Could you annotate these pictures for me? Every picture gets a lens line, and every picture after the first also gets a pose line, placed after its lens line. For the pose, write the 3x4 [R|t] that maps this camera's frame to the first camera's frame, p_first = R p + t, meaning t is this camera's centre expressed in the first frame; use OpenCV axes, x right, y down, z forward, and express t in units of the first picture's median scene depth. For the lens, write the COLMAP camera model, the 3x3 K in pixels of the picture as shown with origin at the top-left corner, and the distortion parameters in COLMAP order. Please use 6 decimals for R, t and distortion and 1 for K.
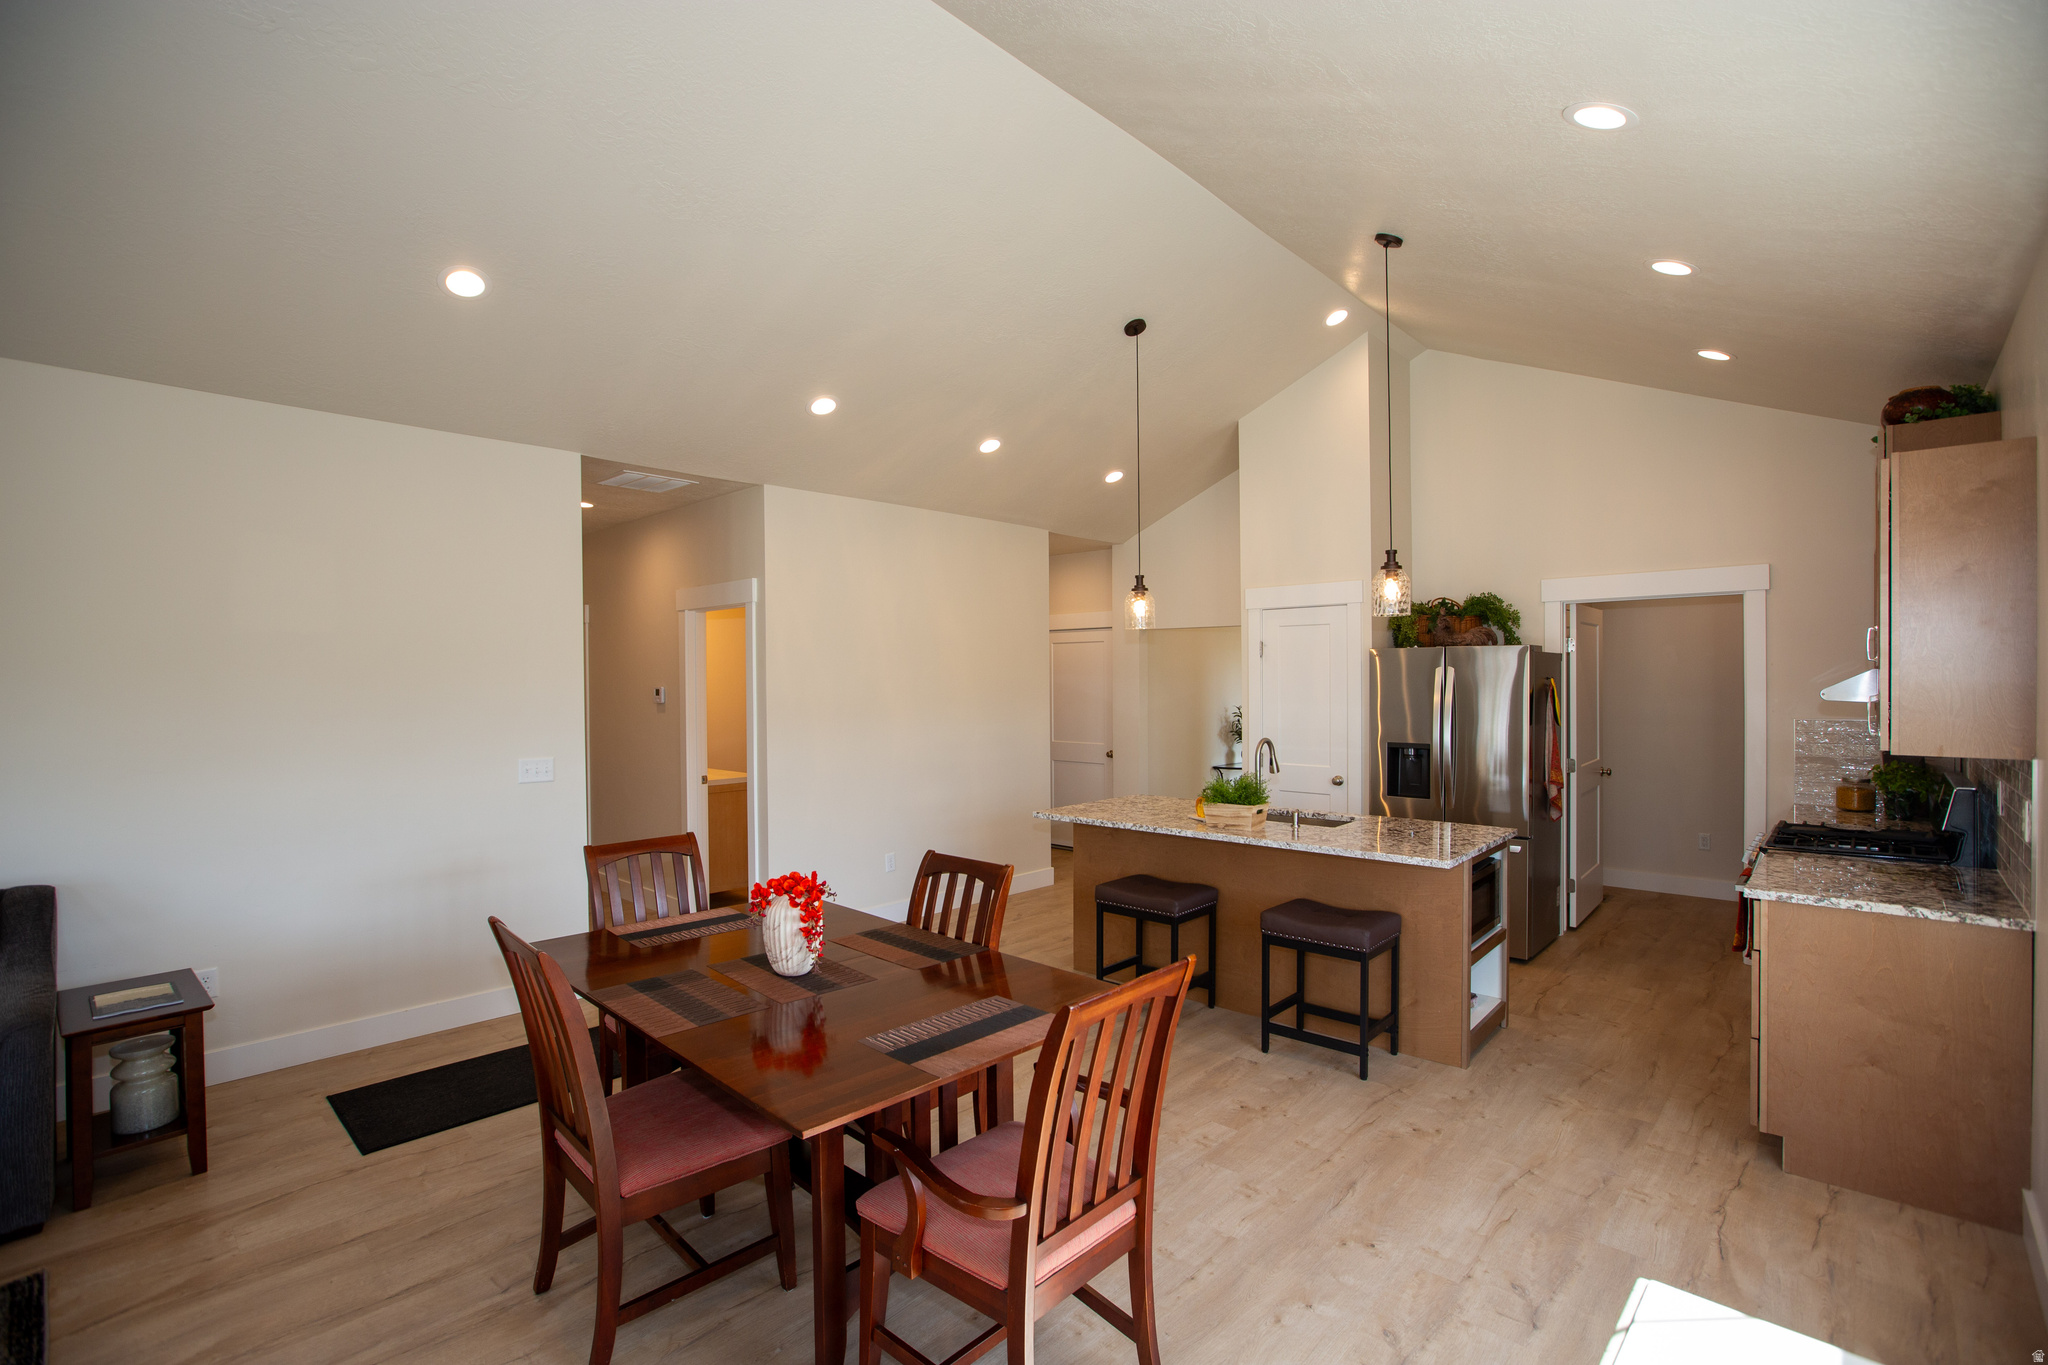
lens RADIAL K [[931.3, 0, 1024.0], [0, 931.3, 682.5], [0, 0, 1]] dist [-0.044286, 0.014117]
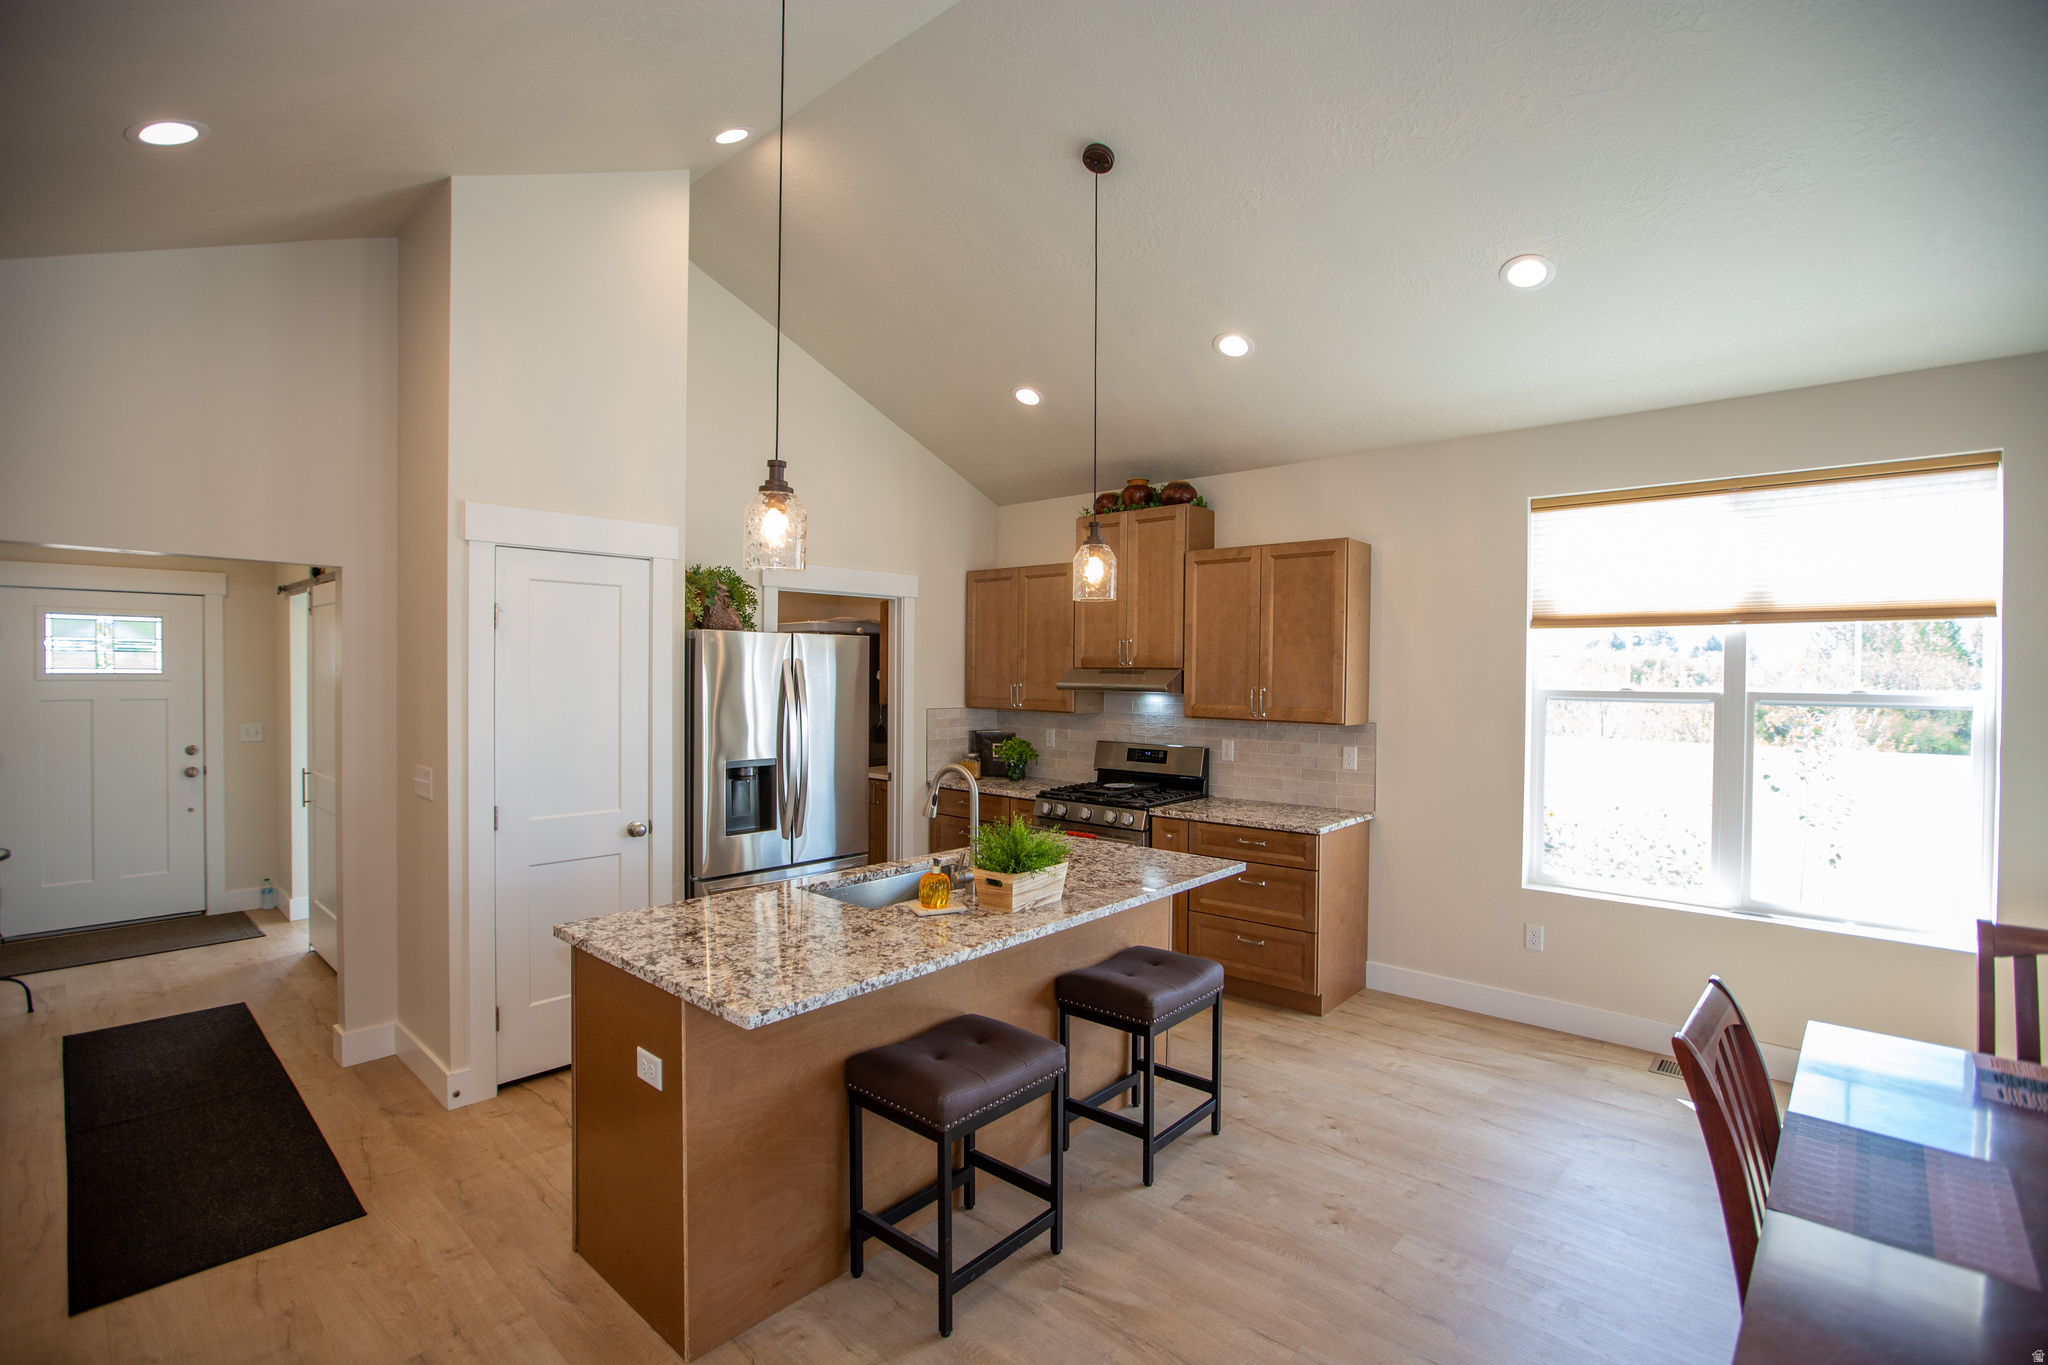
lens RADIAL K [[931.3, 0, 1024.0], [0, 931.3, 682.5], [0, 0, 1]] dist [-0.044286, 0.014117]
pose [[-0.020248, -0.004958, 0.999783, -0.447719], [-0.003498, 0.999982, 0.004888, -0.001427], [-0.999789, -0.003399, -0.020265, 1.074793]]
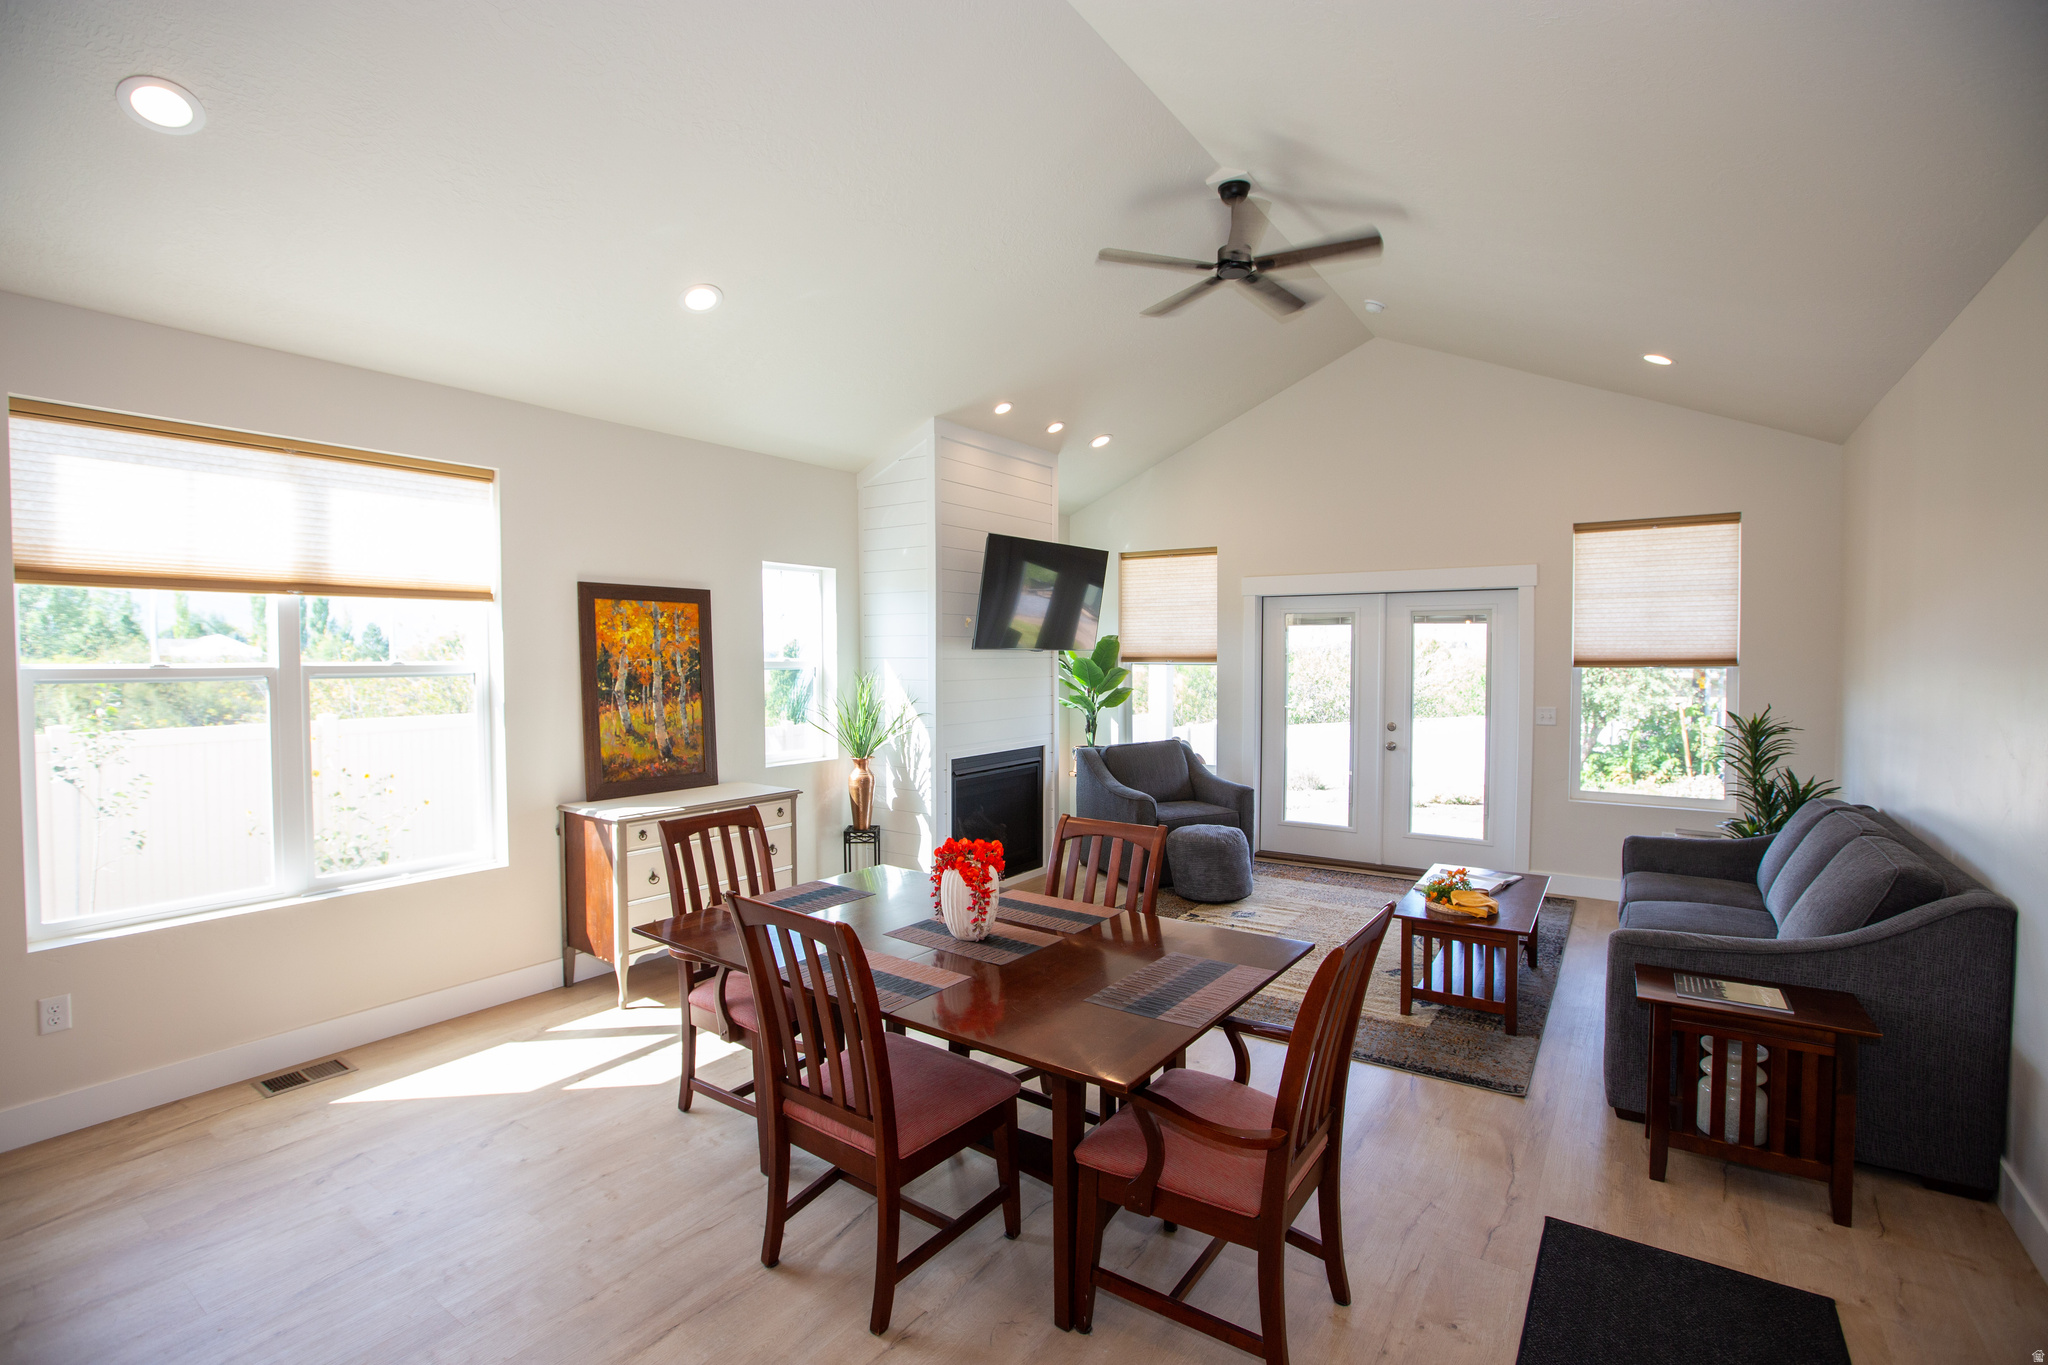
lens RADIAL K [[940.1, 0, 1013.0], [0, 940.1, 680.4], [0, 0, 1]] dist [-0.057002, 0.023010]
pose [[-0.988651, 0.011505, -0.149789, -0.090069], [0.006840, 0.999476, 0.031623, 0.000353], [0.150074, 0.030240, -0.988212, 1.310058]]
